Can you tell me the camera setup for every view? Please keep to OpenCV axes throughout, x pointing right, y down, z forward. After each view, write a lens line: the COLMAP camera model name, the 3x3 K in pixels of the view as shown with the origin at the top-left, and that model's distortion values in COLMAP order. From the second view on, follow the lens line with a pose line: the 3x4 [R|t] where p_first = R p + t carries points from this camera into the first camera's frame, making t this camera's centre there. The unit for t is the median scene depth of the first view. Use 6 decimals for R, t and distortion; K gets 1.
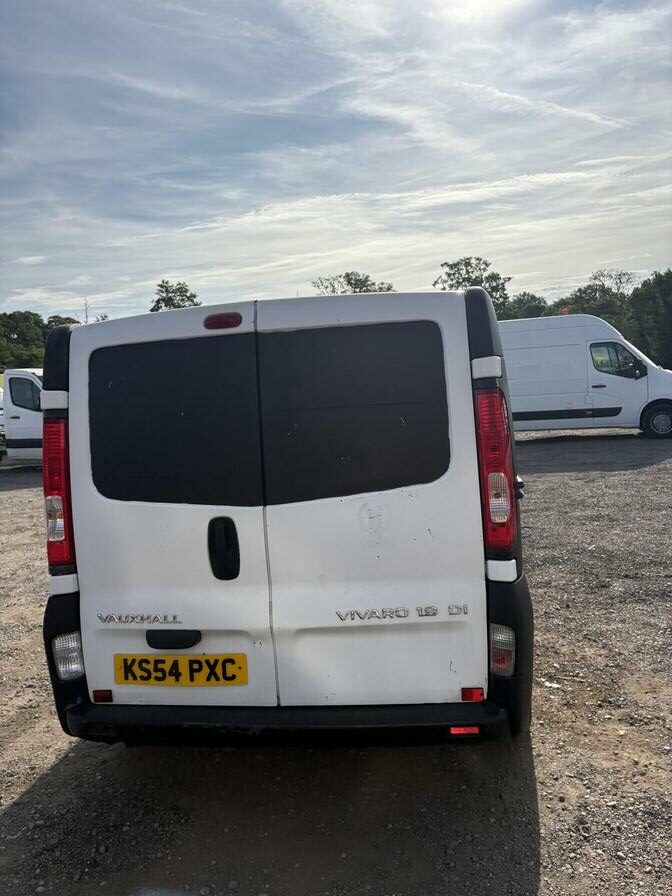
lens RADIAL K [[682.1, 0, 352.1], [0, 682.1, 452.9], [0, 0, 1]] dist [0.031241, -0.036887]
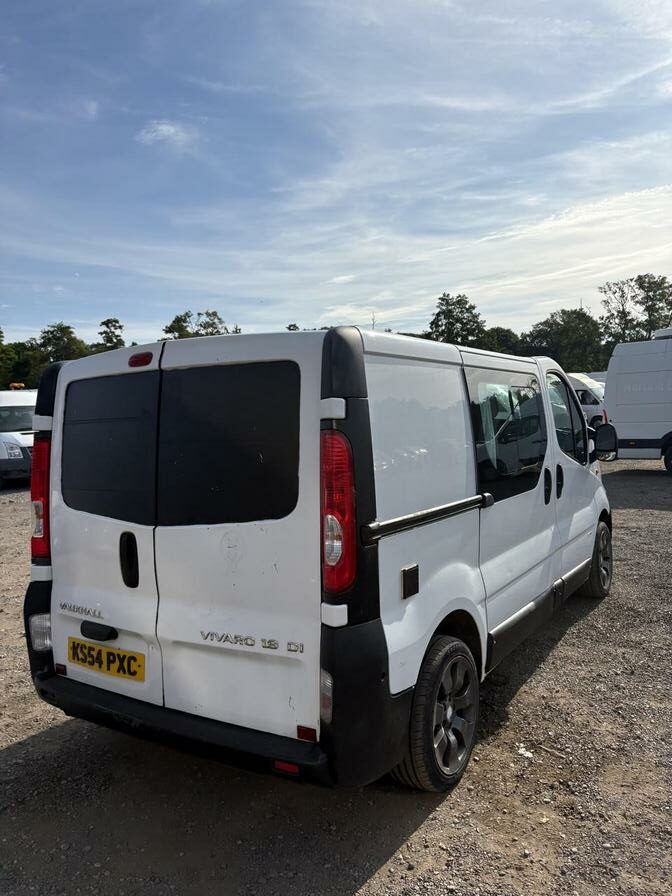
lens RADIAL K [[677.6, 0, 341.2], [0, 677.6, 468.5], [0, 0, 1]] dist [0.048818, -0.061405]
pose [[0.909293, 0.062629, -0.411418, 0.411854], [-0.058904, 0.998027, 0.021740, -0.039904], [0.411967, 0.004466, 0.911188, 0.076159]]
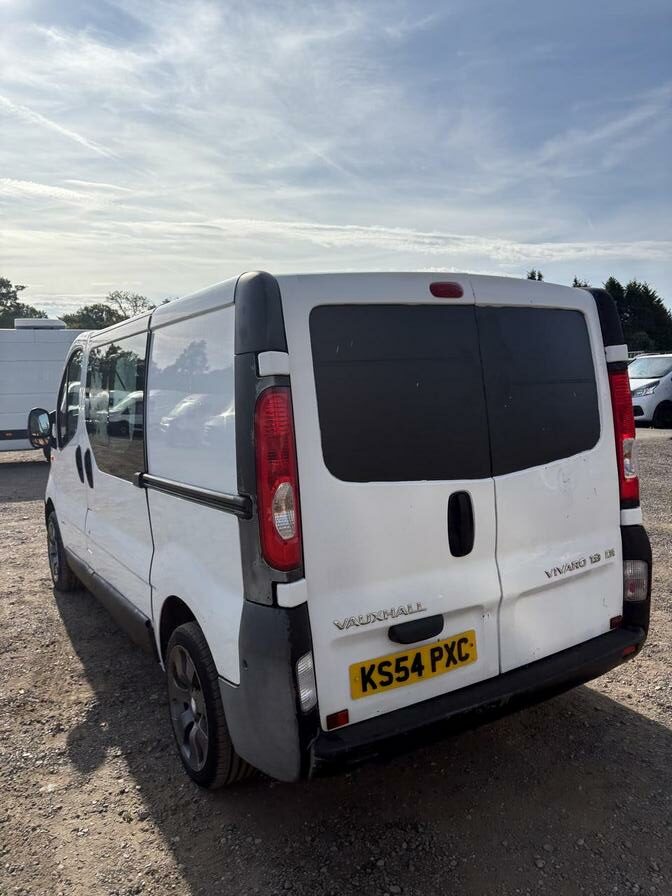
lens RADIAL K [[672.4, 0, 359.3], [0, 672.4, 448.2], [0, 0, 1]] dist [0.045549, -0.043653]
pose [[0.753891, -0.024449, 0.656545, -0.644028], [0.047727, 0.998705, -0.017612, 0.029779], [-0.655264, 0.044612, 0.754082, 0.256699]]
